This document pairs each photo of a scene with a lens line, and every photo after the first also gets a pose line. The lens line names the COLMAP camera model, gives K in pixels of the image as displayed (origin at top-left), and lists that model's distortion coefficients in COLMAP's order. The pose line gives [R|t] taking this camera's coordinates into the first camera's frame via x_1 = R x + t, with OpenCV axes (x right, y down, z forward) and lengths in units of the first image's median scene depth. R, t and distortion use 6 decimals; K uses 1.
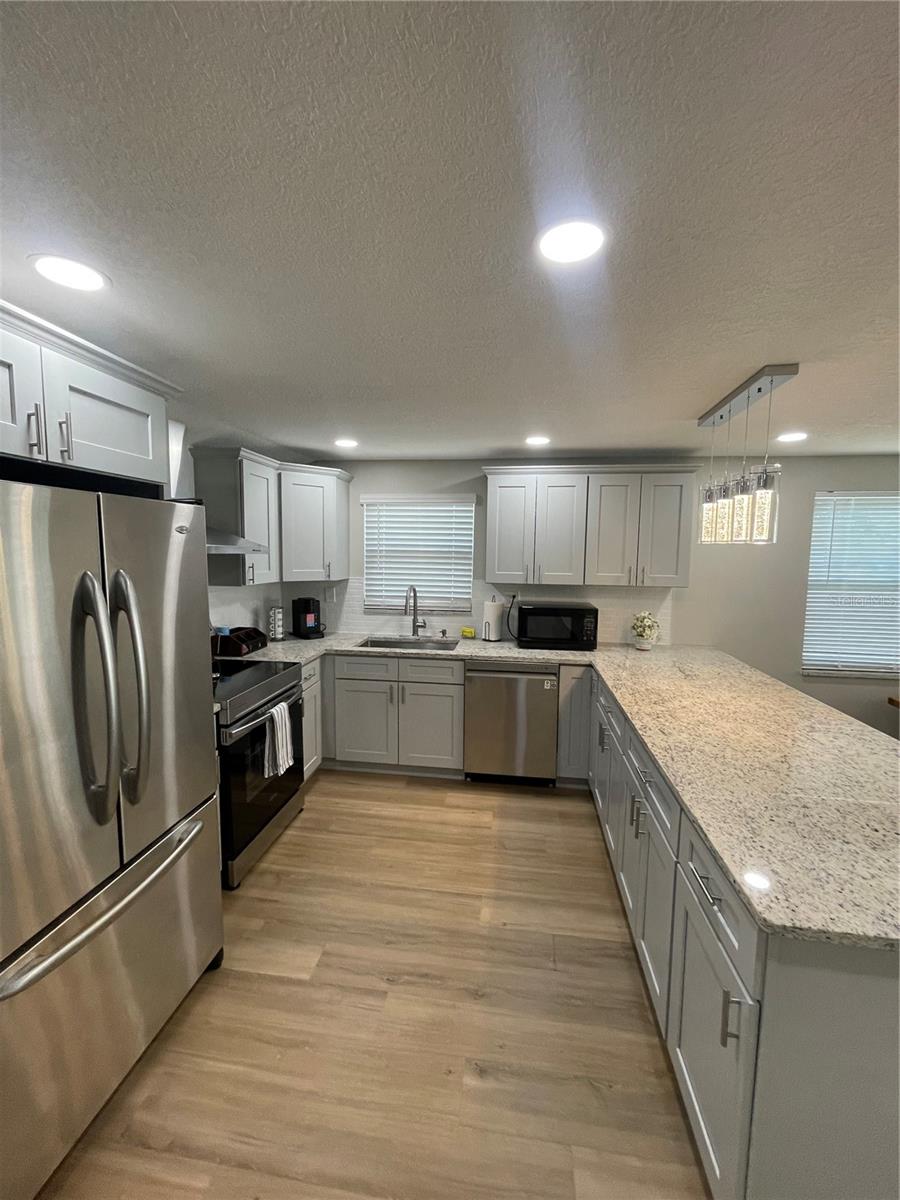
lens RADIAL K [[484.0, 0, 447.4], [0, 484.0, 598.4], [0, 0, 1]] dist [-0.006619, 0.002577]
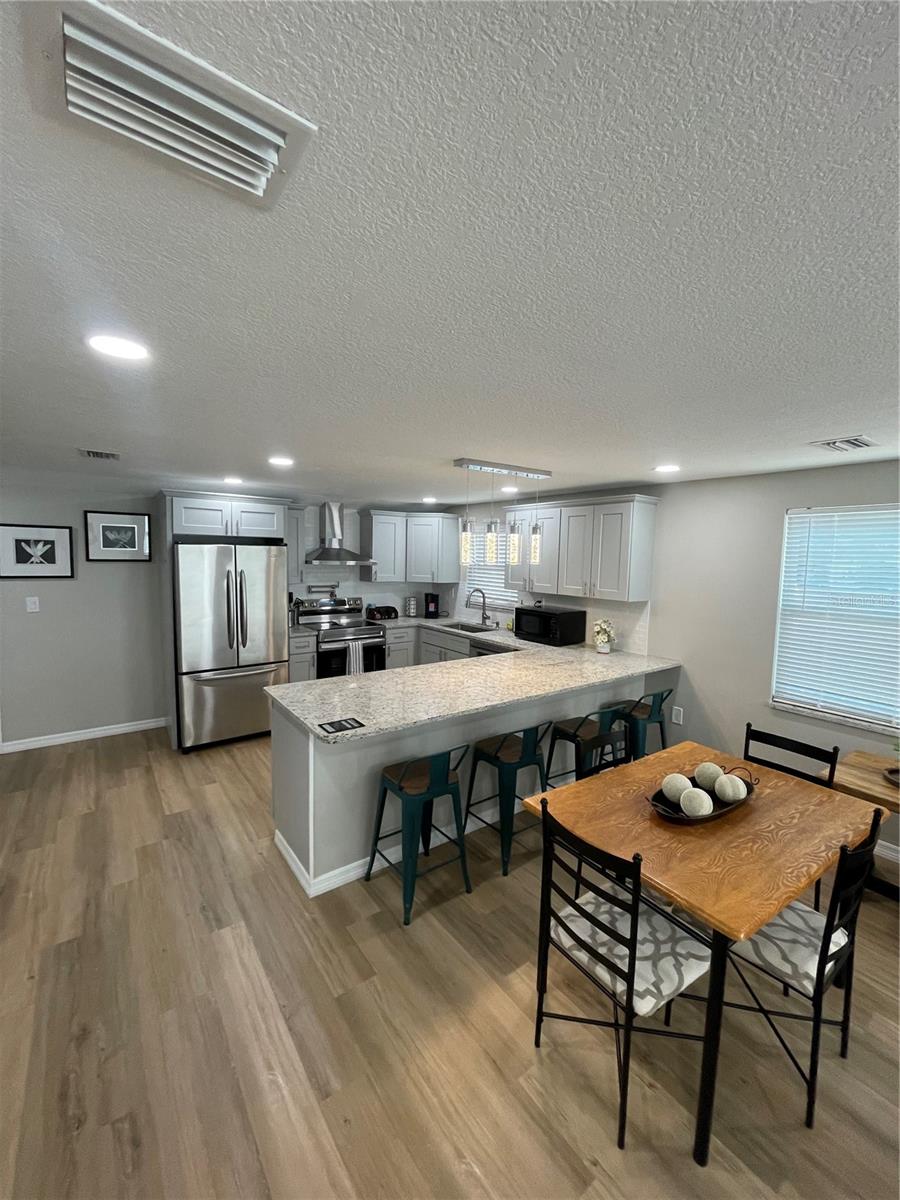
lens RADIAL K [[484.0, 0, 445.0], [0, 484.0, 594.4], [0, 0, 1]] dist [-0.006619, 0.002577]
pose [[0.701174, 0.061726, -0.710313, 1.214080], [-0.084072, 0.996453, 0.003601, -0.009124], [0.708016, 0.057193, 0.703876, -0.131321]]
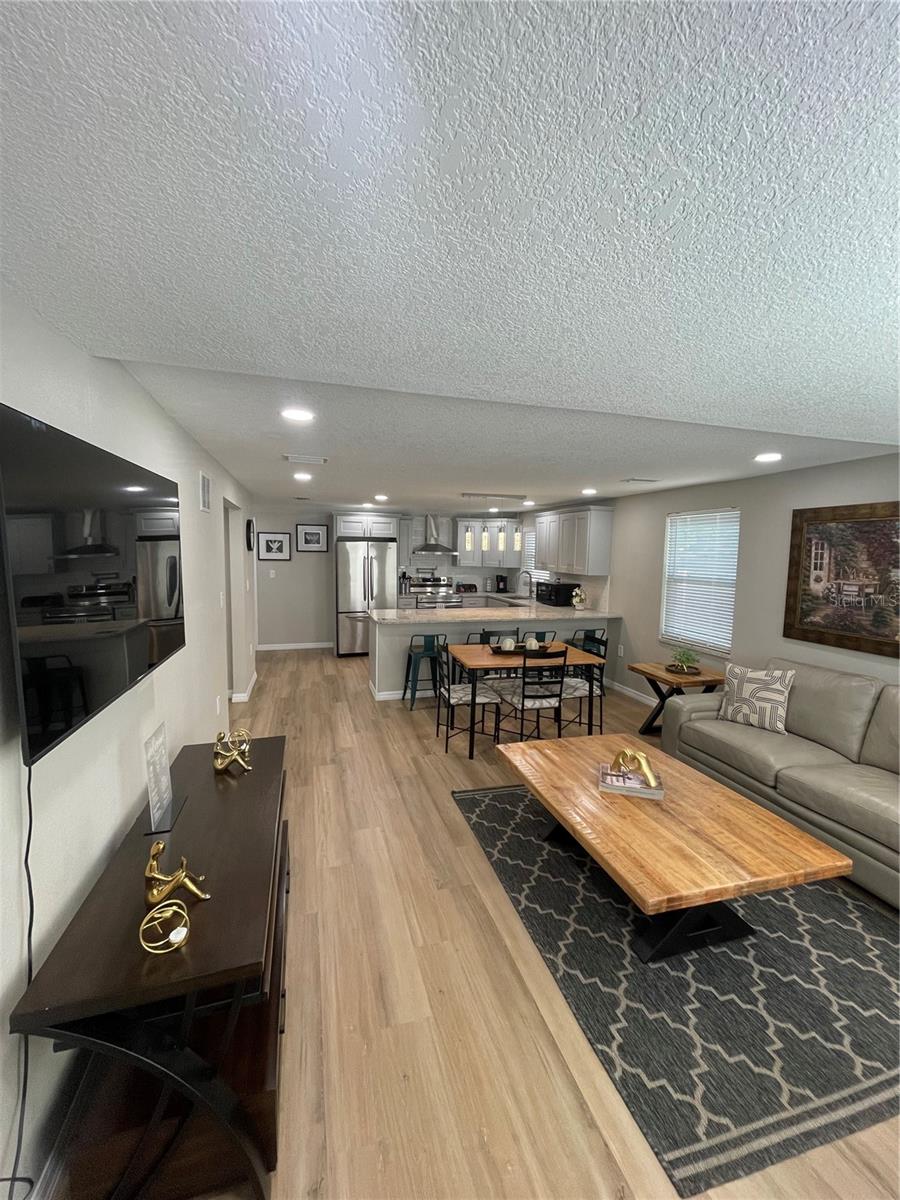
lens RADIAL K [[484.0, 0, 444.1], [0, 484.0, 594.7], [0, 0, 1]] dist [-0.006619, 0.002577]
pose [[0.411230, 0.077593, -0.908223, 2.286838], [-0.102796, 0.993962, 0.038373, 0.041281], [0.905717, 0.077582, 0.416723, -0.245659]]
